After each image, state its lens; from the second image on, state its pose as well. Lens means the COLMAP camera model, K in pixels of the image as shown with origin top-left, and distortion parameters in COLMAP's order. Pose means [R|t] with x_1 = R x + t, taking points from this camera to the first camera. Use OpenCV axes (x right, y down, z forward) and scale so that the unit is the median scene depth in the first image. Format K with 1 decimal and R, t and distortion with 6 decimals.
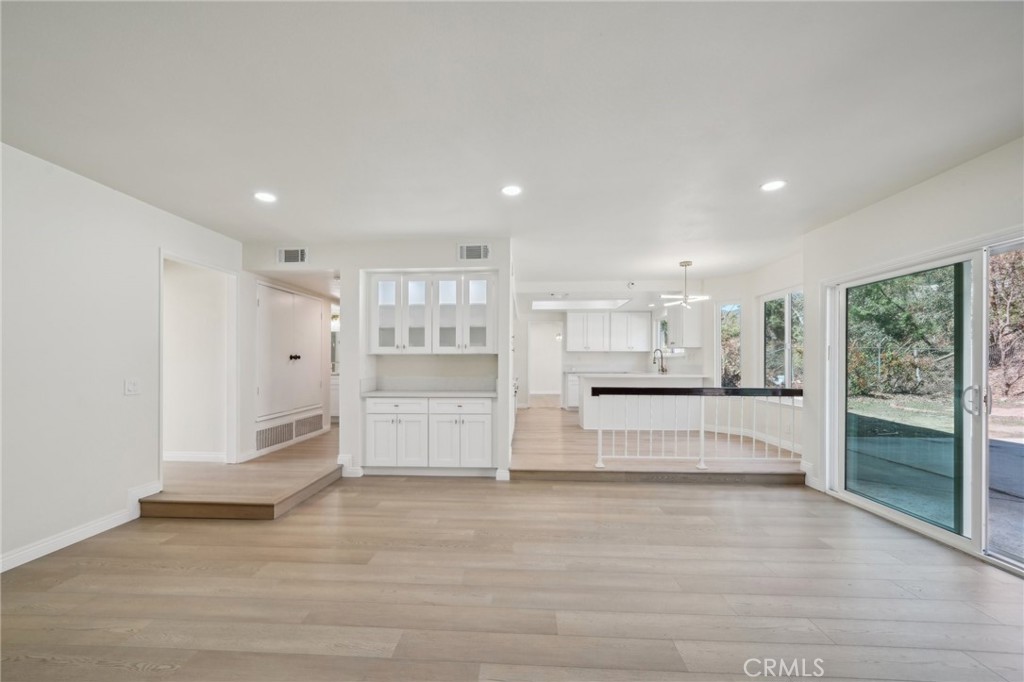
lens RADIAL K [[414.2, 0, 511.4], [0, 414.2, 361.6], [0, 0, 1]] dist [-0.001219, -0.000011]
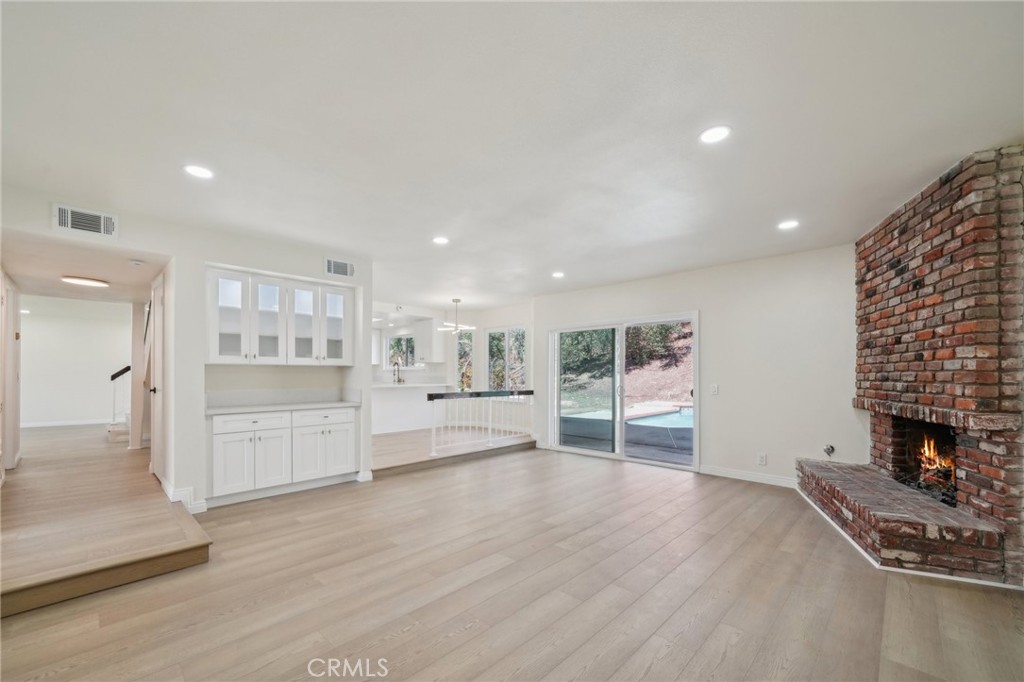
lens RADIAL K [[403.8, 0, 511.2], [0, 403.8, 376.0], [0, 0, 1]] dist [-0.000445, -0.000003]
pose [[0.657462, -0.002497, 0.753484, -0.569237], [-0.001260, 0.999989, 0.004413, 0.002259], [-0.753487, -0.003851, 0.657452, 0.004691]]
